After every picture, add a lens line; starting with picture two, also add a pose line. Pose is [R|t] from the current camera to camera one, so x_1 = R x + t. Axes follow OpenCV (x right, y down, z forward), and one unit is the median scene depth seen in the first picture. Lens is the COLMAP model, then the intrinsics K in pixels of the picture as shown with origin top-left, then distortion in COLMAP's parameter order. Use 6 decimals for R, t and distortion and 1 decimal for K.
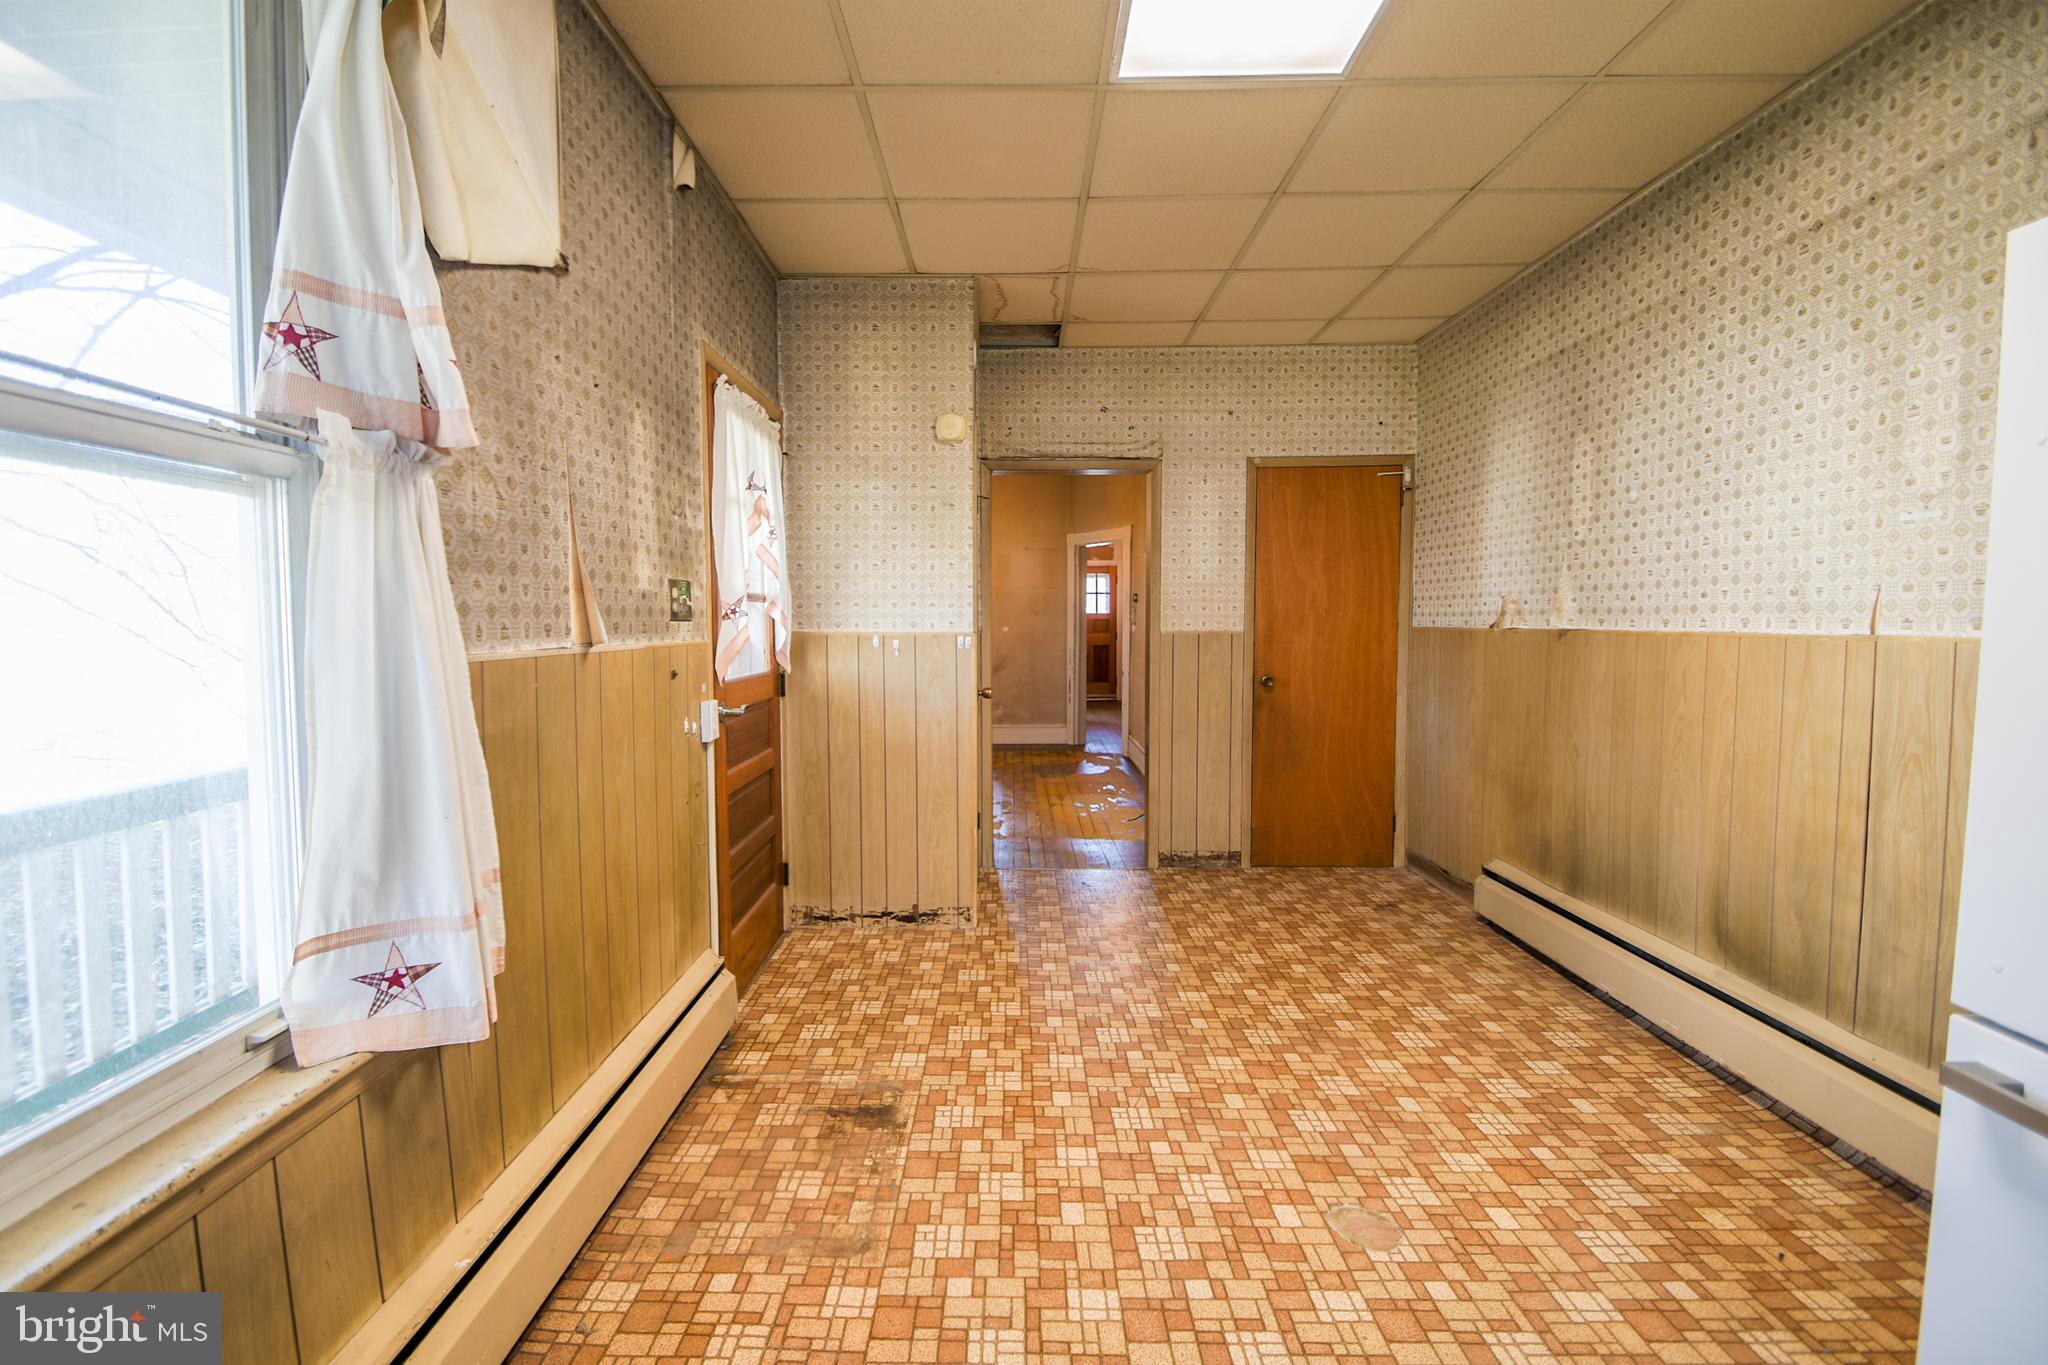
lens RADIAL K [[896.3, 0, 994.8], [0, 896.3, 665.7], [0, 0, 1]] dist [0.008714, -0.011958]
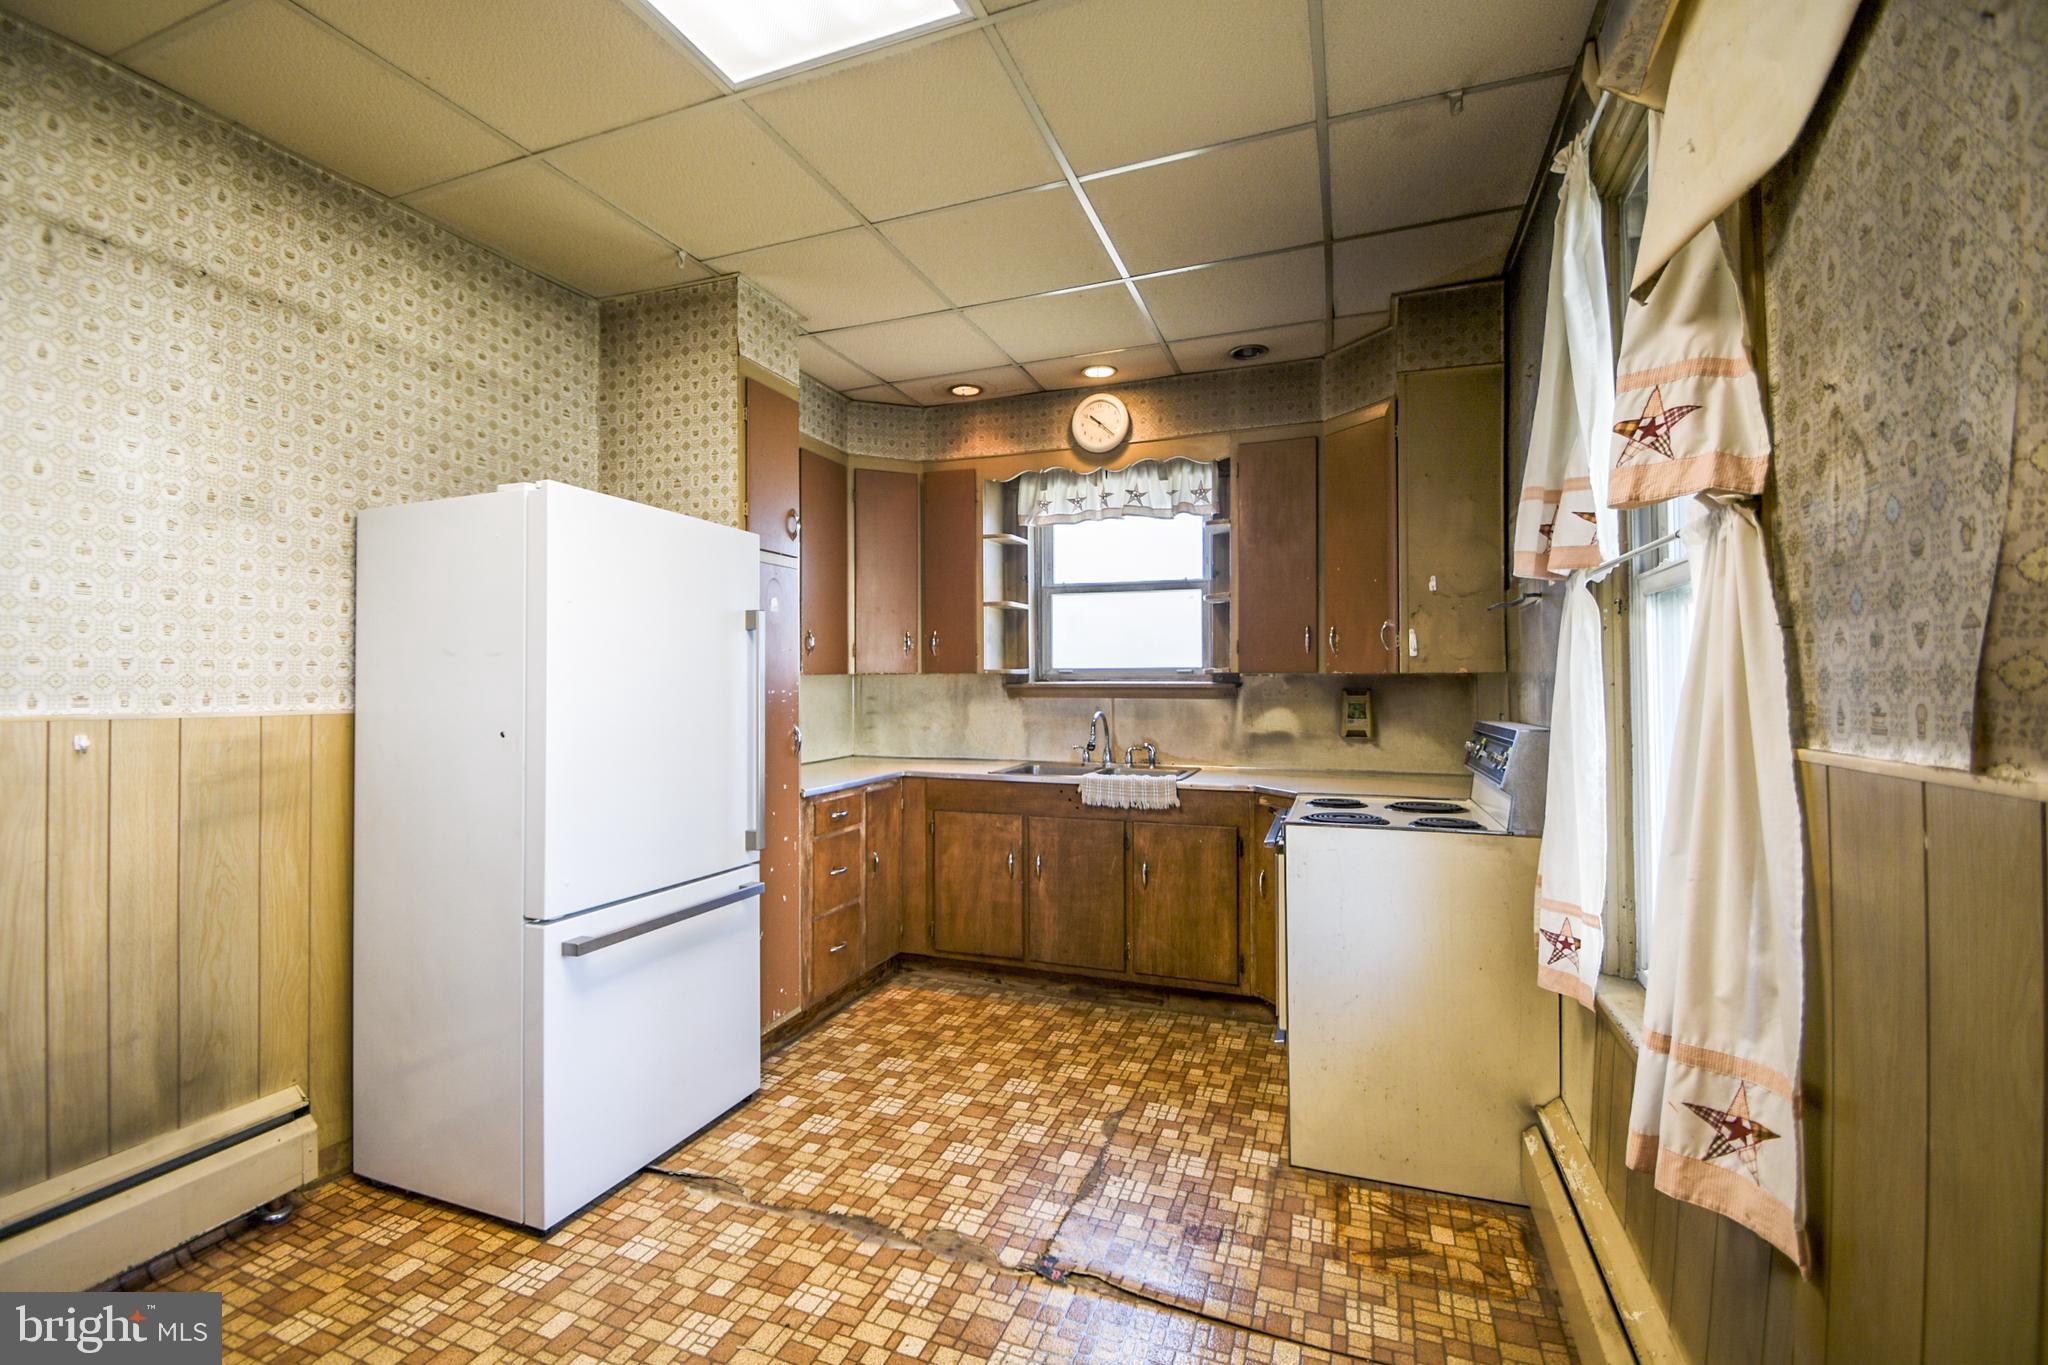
lens RADIAL K [[896.3, 0, 1005.1], [0, 896.3, 672.7], [0, 0, 1]] dist [0.008714, -0.011958]
pose [[-0.937013, 0.008936, 0.349180, -0.194137], [0.022586, 0.999131, 0.035039, -0.074315], [-0.348564, 0.040718, -0.936400, 1.294486]]
